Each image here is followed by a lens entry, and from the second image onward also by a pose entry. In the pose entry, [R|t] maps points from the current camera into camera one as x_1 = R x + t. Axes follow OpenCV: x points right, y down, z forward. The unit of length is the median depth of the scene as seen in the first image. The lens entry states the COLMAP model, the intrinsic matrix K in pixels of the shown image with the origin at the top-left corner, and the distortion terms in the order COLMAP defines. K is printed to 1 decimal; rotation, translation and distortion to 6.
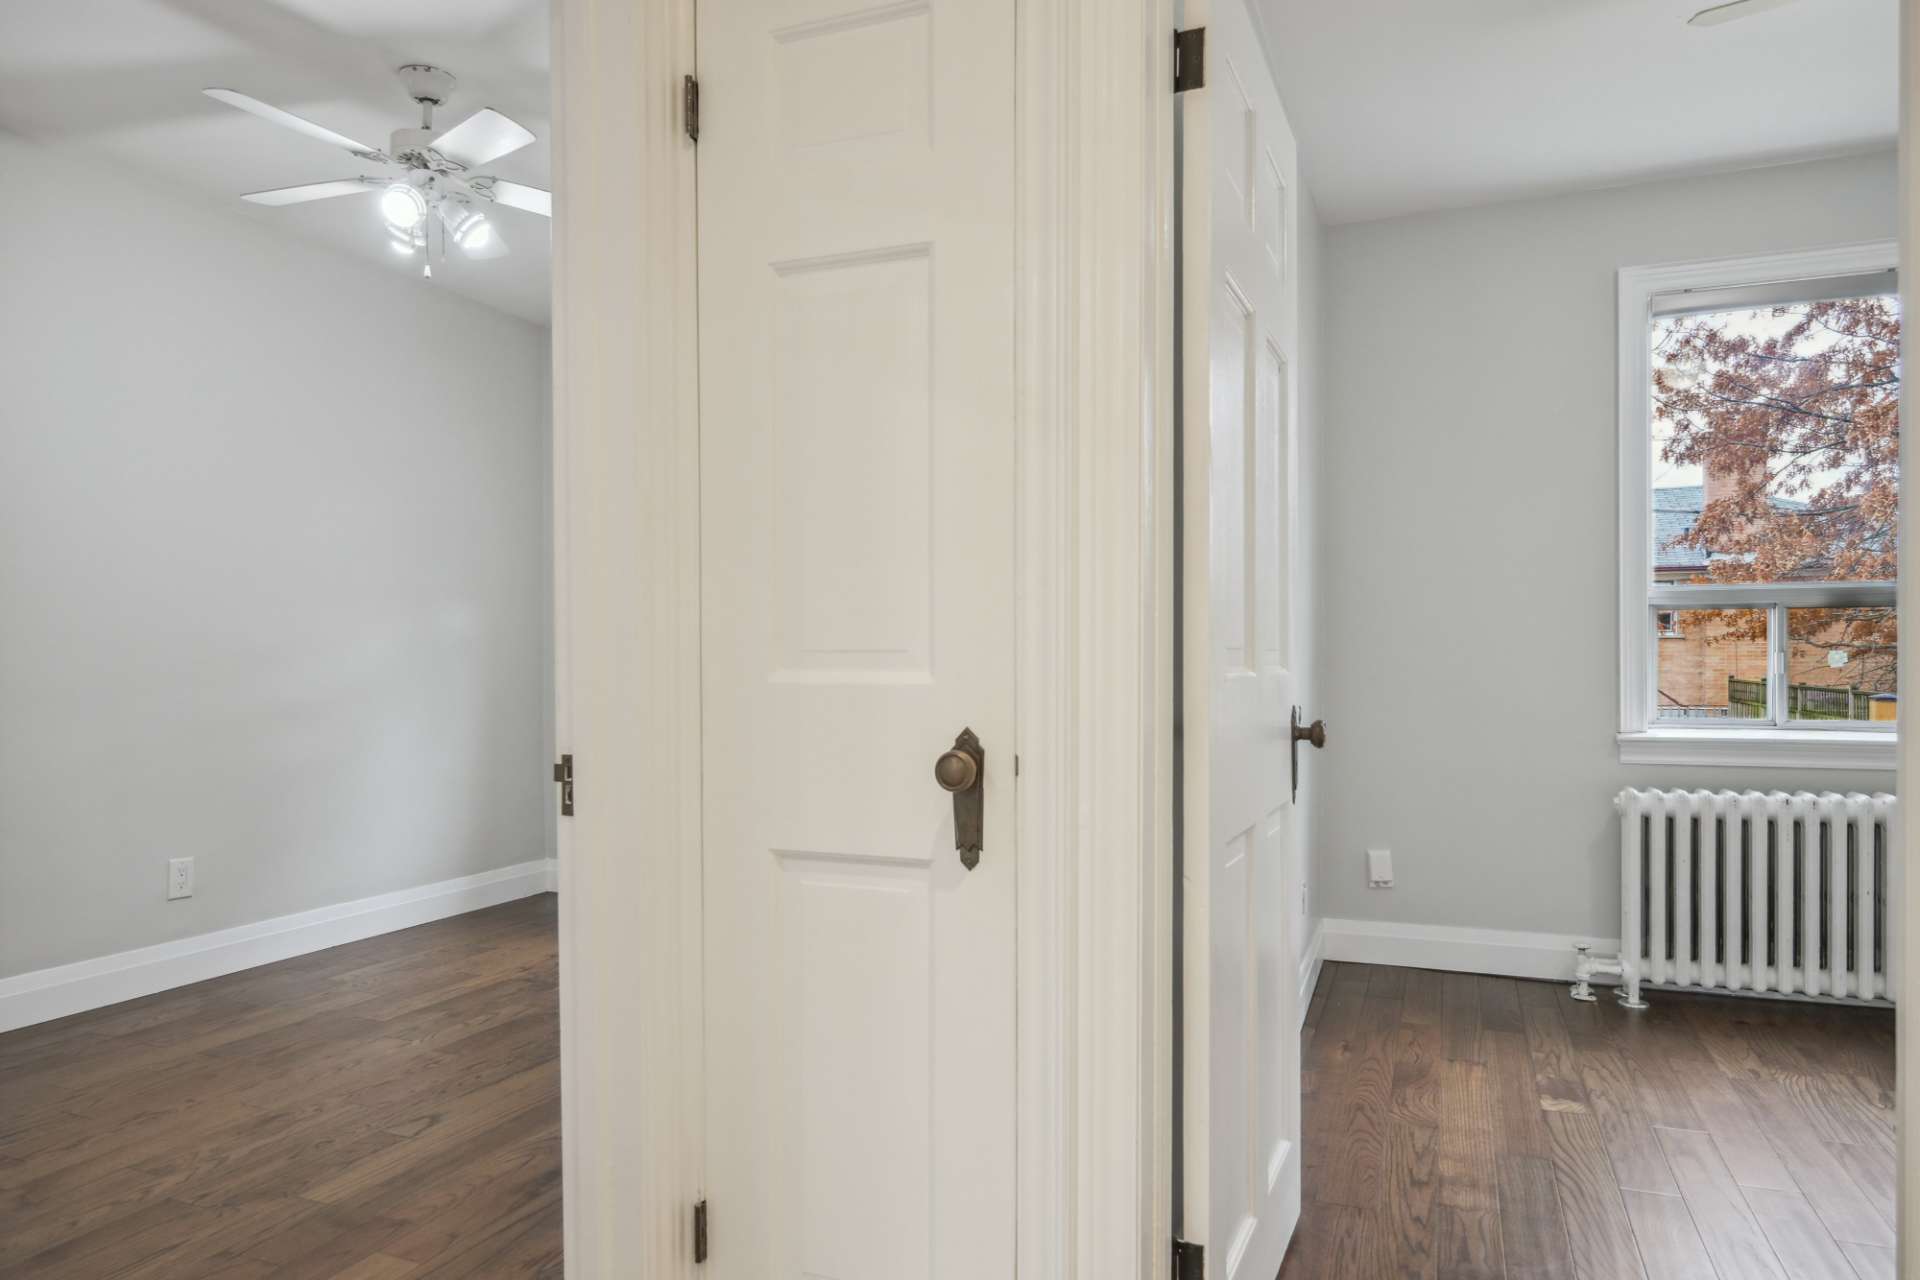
lens RADIAL K [[1210.5, 0, 955.9], [0, 1210.5, 668.6], [0, 0, 1]] dist [0.002397, 0.000479]
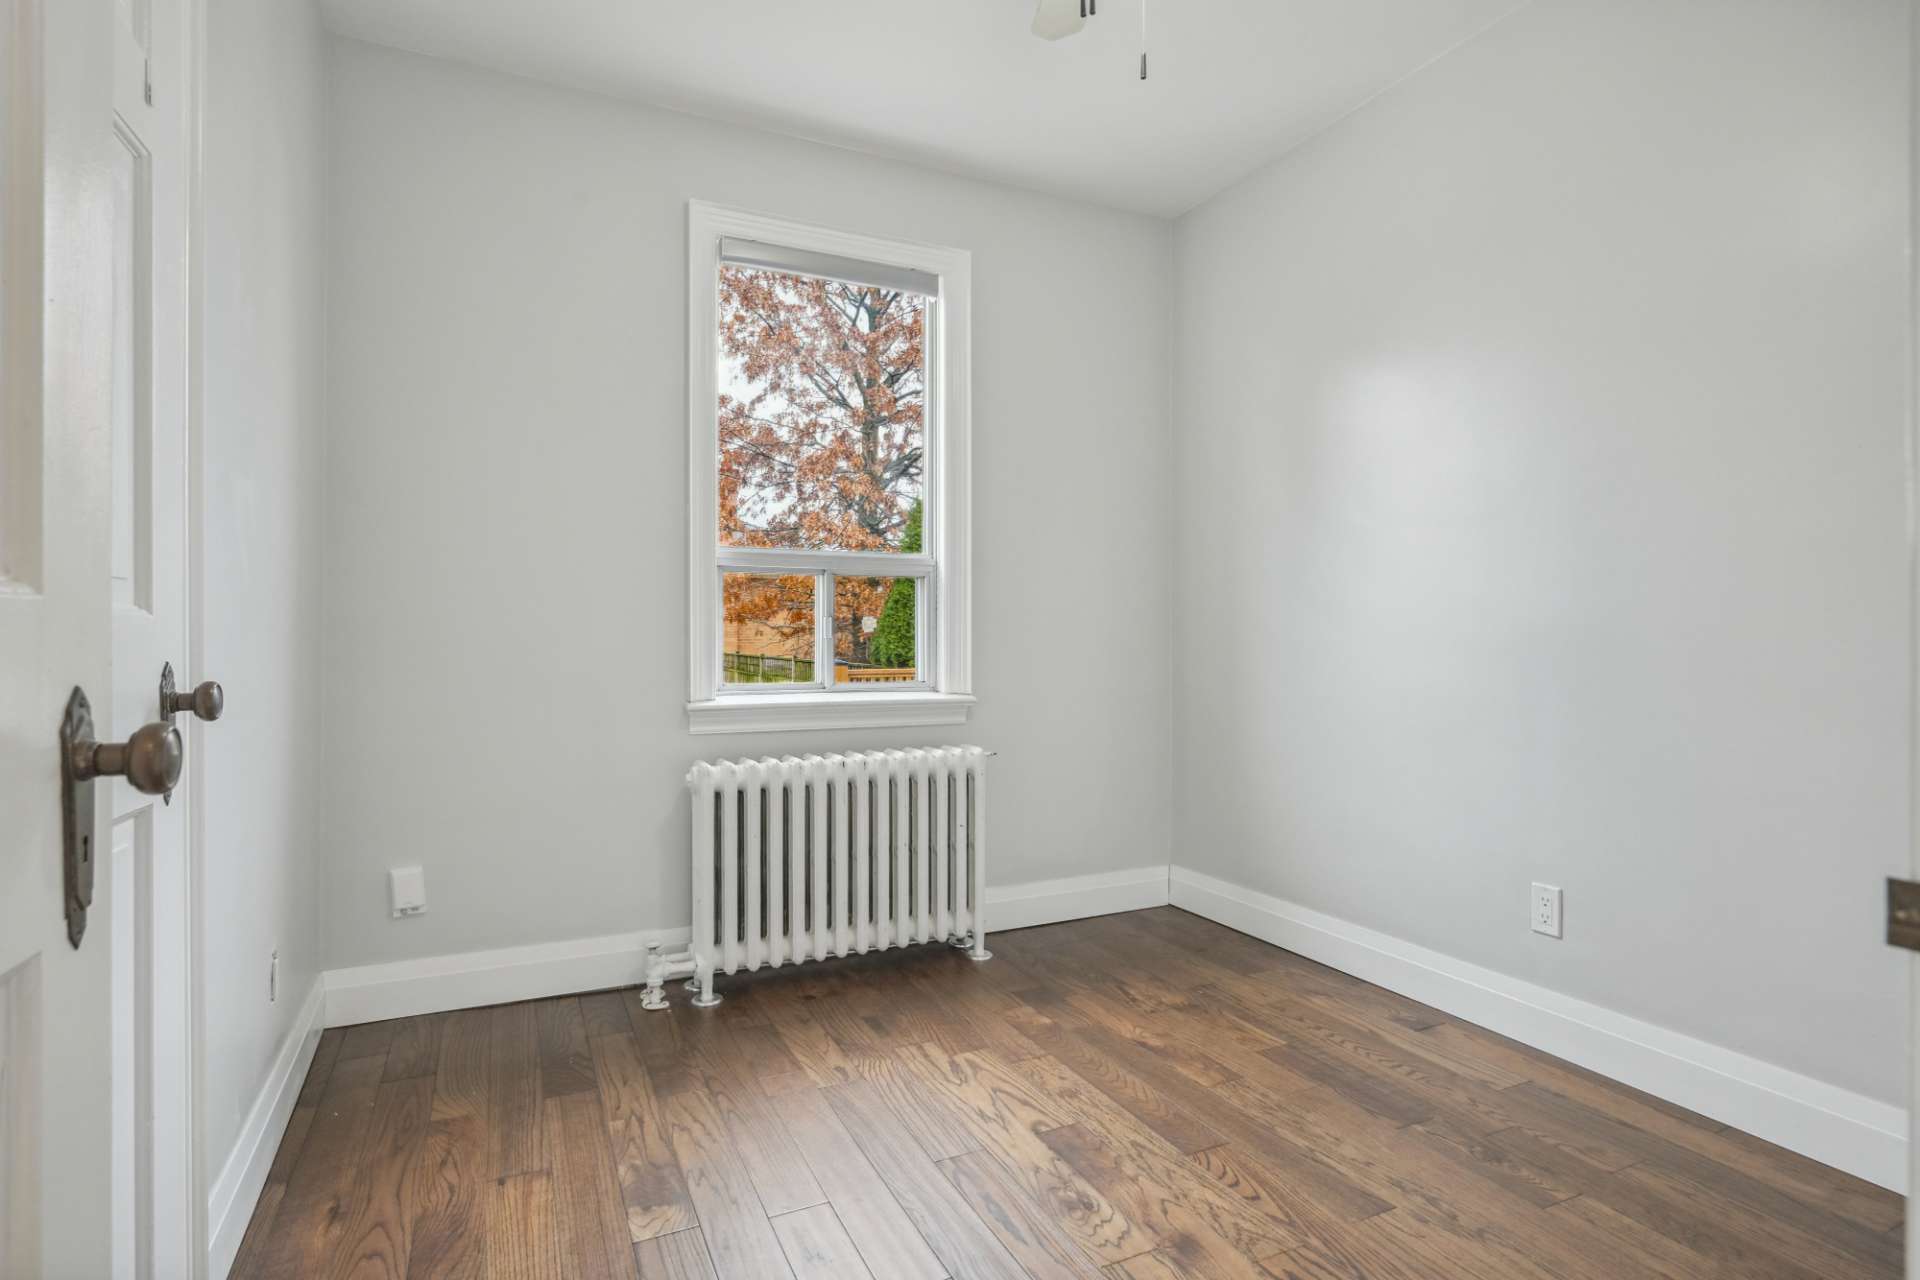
lens RADIAL K [[981.5, 0, 960.0], [0, 981.5, 640.0], [0, 0, 1]] dist [0.002876, -0.000277]
pose [[0.679389, 0.001738, 0.733776, 0.146797], [0.003079, 0.999982, -0.005219, 0.010989], [-0.733772, 0.005805, 0.679371, 0.357513]]
